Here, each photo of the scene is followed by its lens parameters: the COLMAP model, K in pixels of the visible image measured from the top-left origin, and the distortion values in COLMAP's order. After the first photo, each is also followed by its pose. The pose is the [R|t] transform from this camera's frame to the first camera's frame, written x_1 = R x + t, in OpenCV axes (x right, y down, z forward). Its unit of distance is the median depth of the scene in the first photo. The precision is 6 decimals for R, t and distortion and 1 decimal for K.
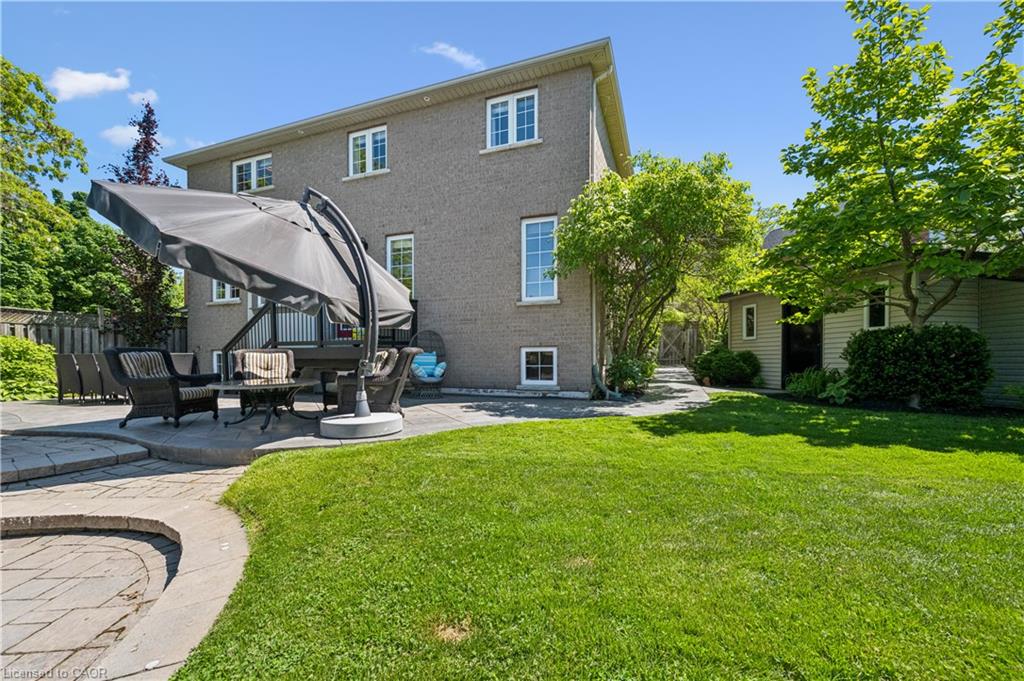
lens RADIAL K [[421.7, 0, 511.7], [0, 421.7, 353.9], [0, 0, 1]] dist [-0.001281, -0.000053]
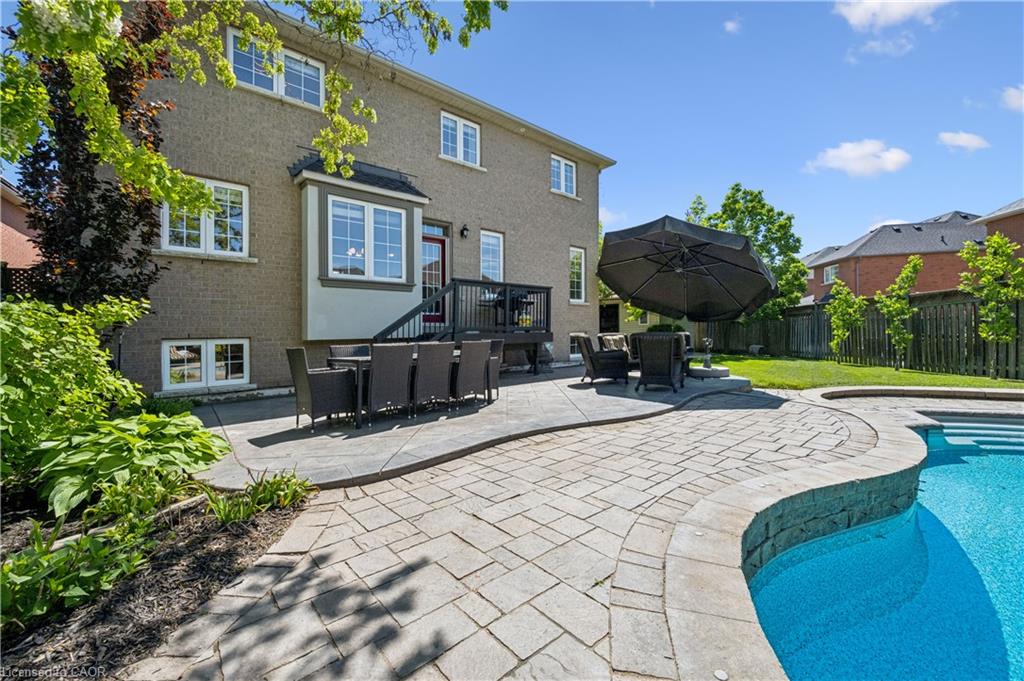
lens RADIAL K [[403.3, 0, 512.0], [0, 403.3, 340.5], [0, 0, 1]] dist [0.000361, 0.000012]
pose [[0.475597, -0.012625, 0.879573, -0.532740], [0.026861, 0.999639, -0.000175, 0.002650], [-0.879253, 0.023710, 0.475764, 0.206627]]
